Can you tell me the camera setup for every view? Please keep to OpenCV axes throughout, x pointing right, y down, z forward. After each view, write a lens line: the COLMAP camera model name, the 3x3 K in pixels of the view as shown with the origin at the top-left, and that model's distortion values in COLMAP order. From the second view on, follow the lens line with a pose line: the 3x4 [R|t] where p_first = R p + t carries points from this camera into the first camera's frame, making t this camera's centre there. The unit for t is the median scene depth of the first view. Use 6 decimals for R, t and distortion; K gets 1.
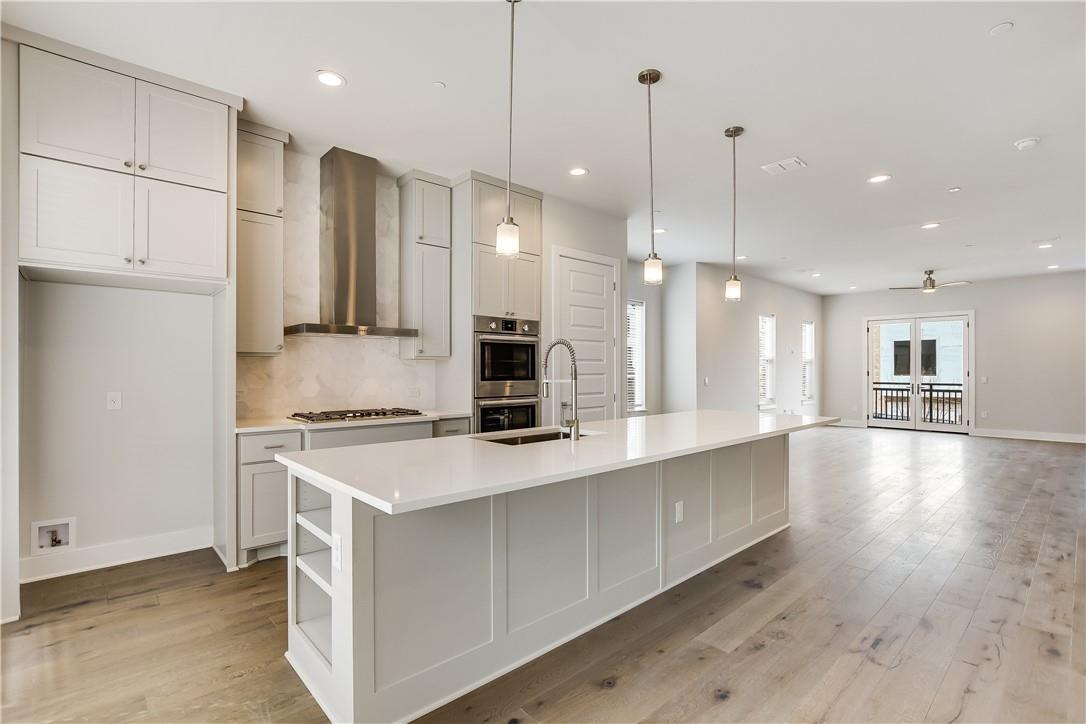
lens RADIAL K [[498.0, 0, 549.3], [0, 498.0, 369.3], [0, 0, 1]] dist [-0.001874, -0.000190]
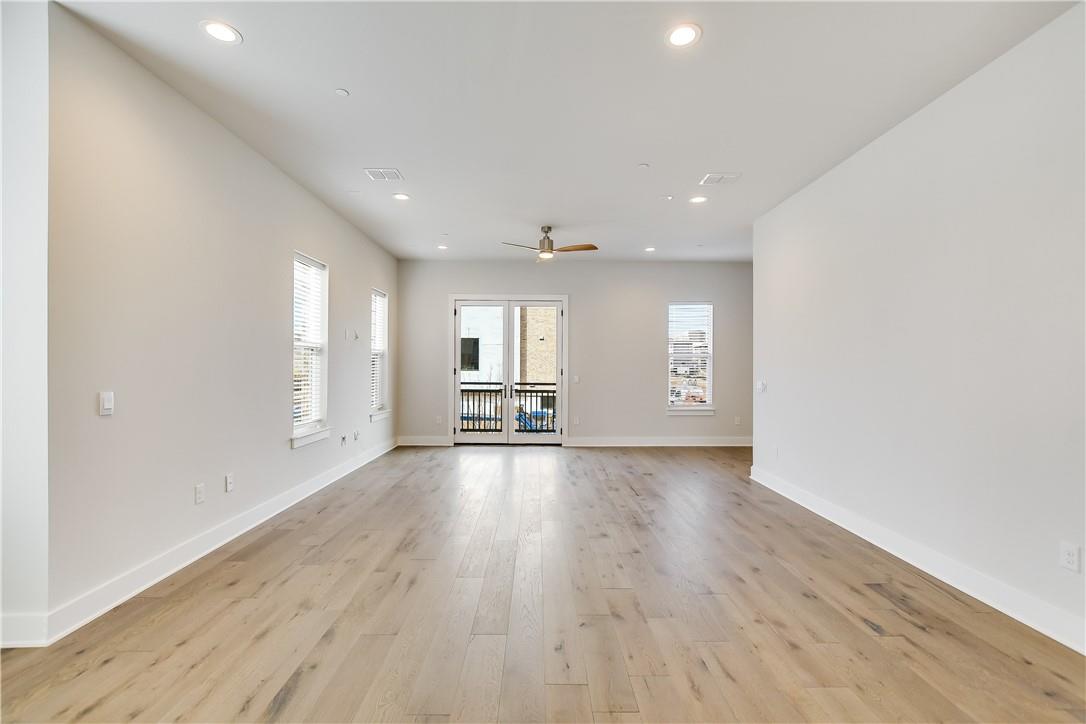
lens RADIAL K [[480.6, 0, 547.3], [0, 480.6, 363.6], [0, 0, 1]] dist [0.001869, 0.000061]
pose [[0.663688, 0.006034, 0.747985, 0.218117], [-0.005993, 0.999978, -0.002750, -0.002109], [-0.747986, -0.002658, 0.663710, 0.465628]]
